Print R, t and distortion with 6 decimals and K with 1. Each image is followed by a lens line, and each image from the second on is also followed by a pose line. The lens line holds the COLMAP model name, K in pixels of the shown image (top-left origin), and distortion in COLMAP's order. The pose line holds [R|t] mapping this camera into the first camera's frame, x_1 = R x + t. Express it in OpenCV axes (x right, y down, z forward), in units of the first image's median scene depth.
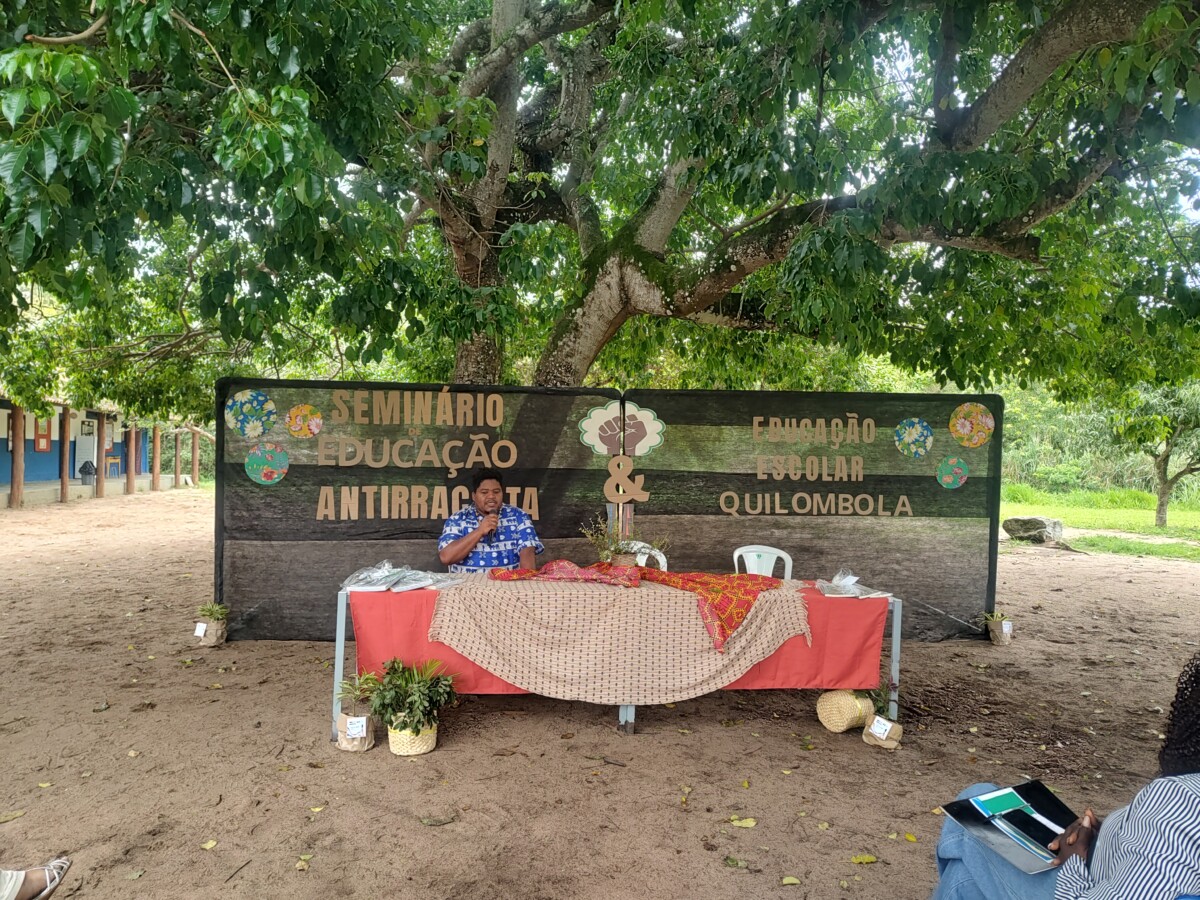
lens RADIAL K [[780.4, 0, 600.0], [0, 780.4, 450.0], [0, 0, 1]] dist [0.041602, -0.059914]
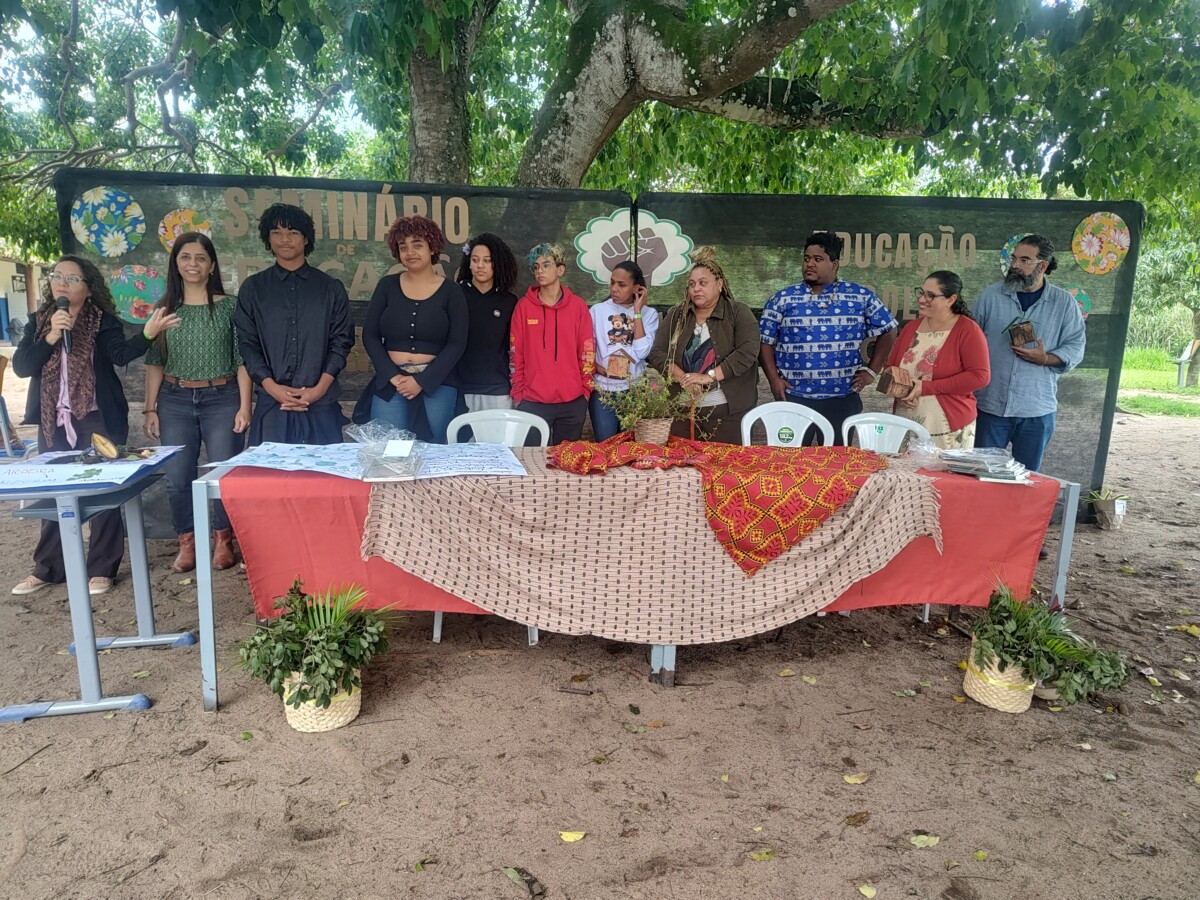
lens RADIAL K [[810.8, 0, 600.0], [0, 810.8, 450.0], [0, 0, 1]] dist [0.067010, -0.078317]
pose [[0.999763, -0.005467, 0.021078, -0.019892], [0.001832, 0.985656, 0.168758, 0.029896], [-0.021698, -0.168680, 0.985432, 0.216691]]
